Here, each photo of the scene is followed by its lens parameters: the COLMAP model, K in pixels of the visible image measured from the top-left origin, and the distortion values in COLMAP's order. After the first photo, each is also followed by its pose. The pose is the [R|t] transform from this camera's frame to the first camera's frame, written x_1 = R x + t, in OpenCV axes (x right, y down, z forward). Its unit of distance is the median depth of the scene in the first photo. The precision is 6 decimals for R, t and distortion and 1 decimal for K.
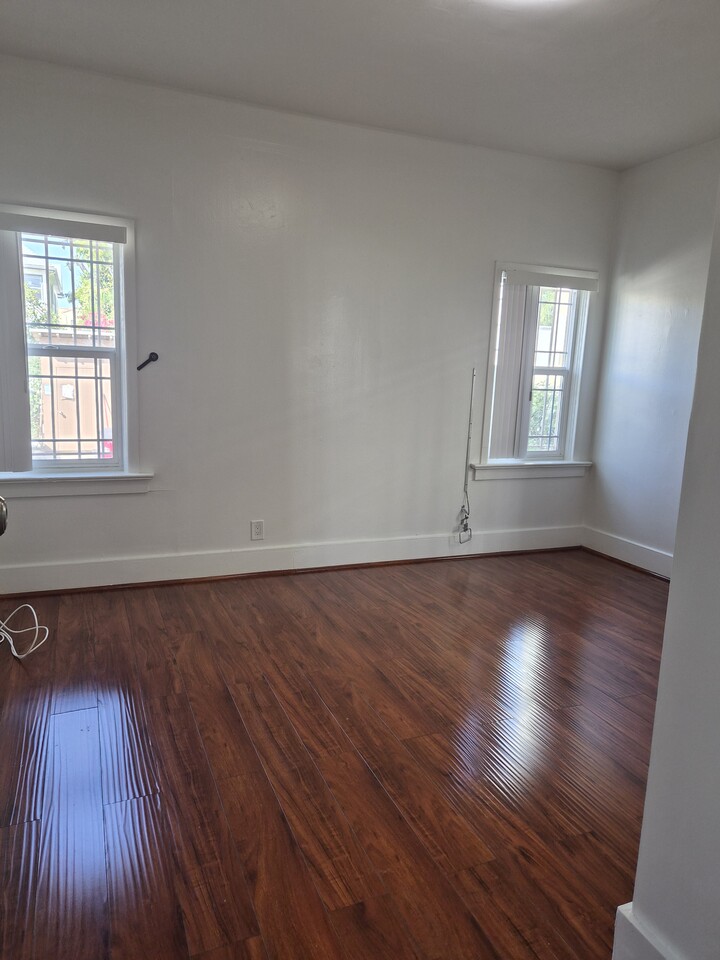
lens RADIAL K [[642.4, 0, 358.9], [0, 642.4, 470.4], [0, 0, 1]] dist [0.066520, -0.059001]
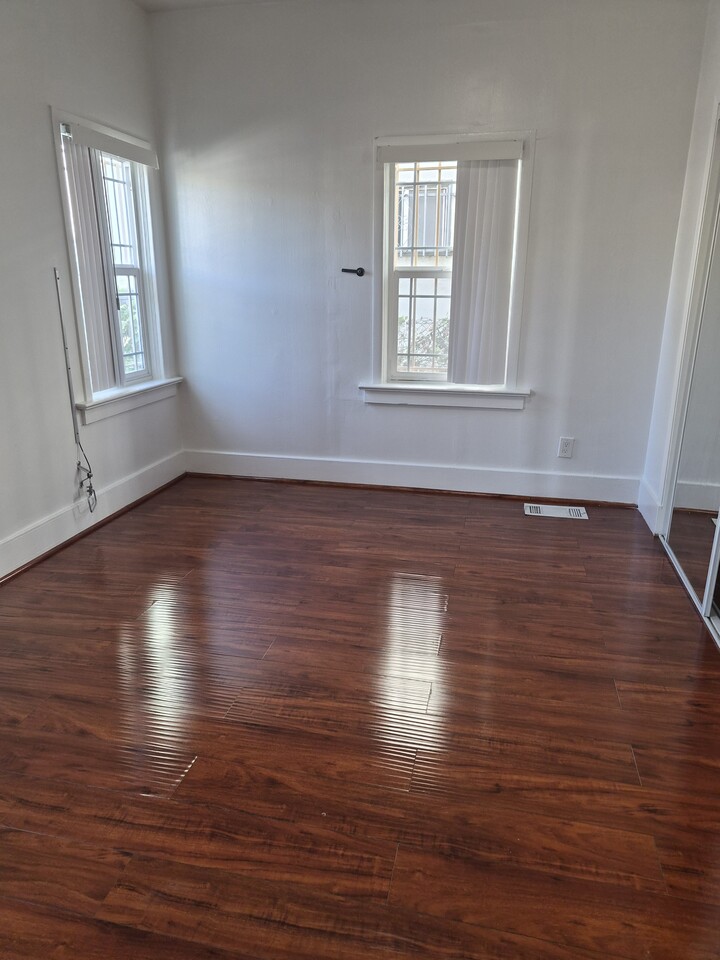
lens RADIAL K [[642.4, 0, 358.9], [0, 642.4, 470.4], [0, 0, 1]] dist [0.066520, -0.059001]
pose [[0.590101, -0.263650, 0.763066, -0.217091], [0.147060, 0.964463, 0.219509, -0.052067], [-0.793823, -0.017315, 0.607903, 0.298709]]
